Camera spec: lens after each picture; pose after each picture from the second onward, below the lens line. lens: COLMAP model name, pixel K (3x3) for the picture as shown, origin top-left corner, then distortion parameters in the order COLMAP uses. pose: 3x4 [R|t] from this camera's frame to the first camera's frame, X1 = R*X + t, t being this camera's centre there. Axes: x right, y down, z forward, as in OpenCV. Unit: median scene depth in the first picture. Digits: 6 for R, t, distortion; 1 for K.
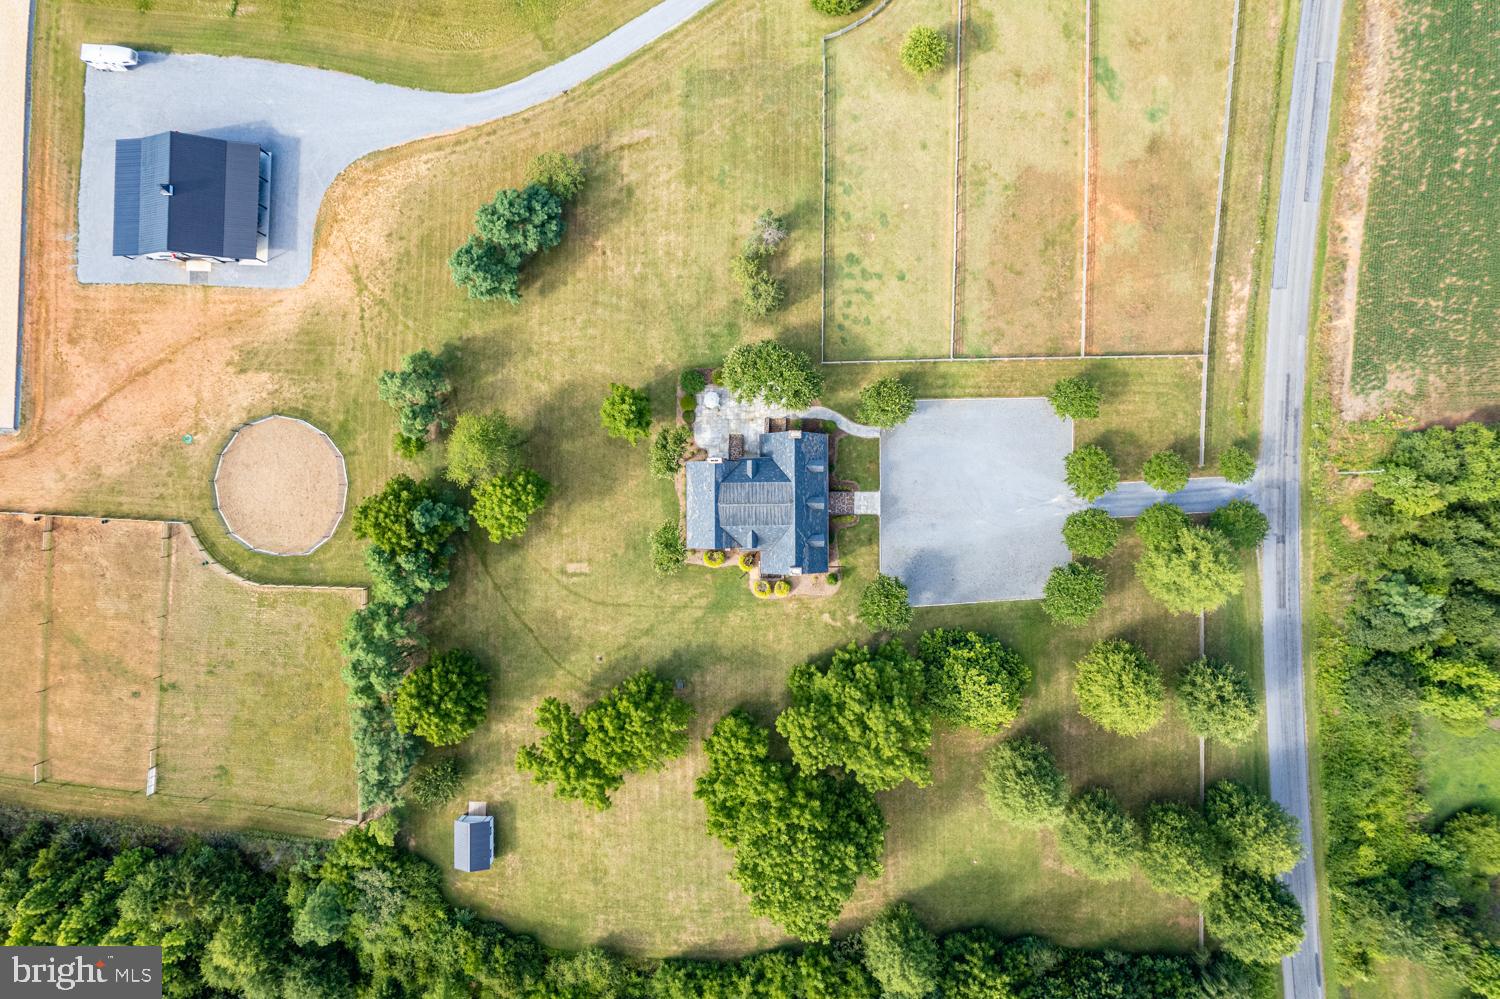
lens RADIAL K [[960.7, 0, 750.0], [0, 960.7, 499.5], [0, 0, 1]] dist [-0.088612, 0.086622]
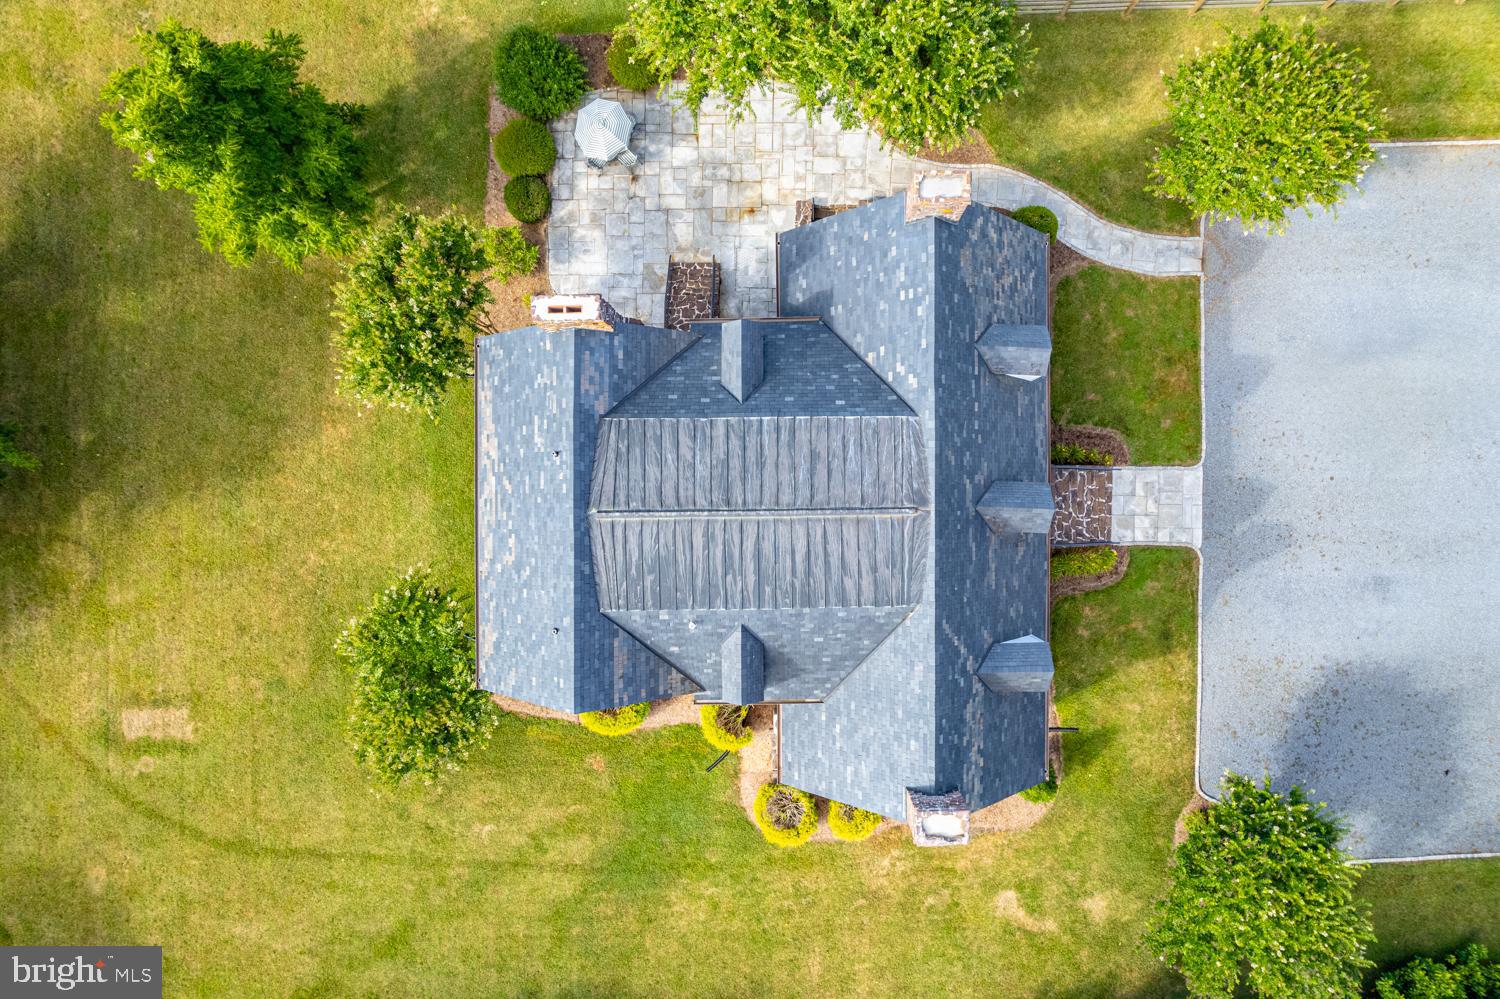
lens RADIAL K [[960.7, 0, 750.0], [0, 960.7, 499.5], [0, 0, 1]] dist [-0.088612, 0.086622]
pose [[0.999735, 0.002719, -0.022851, 0.008423], [-0.002572, 0.999976, 0.006433, 0.000239], [0.022868, -0.006372, 0.999718, 0.718483]]
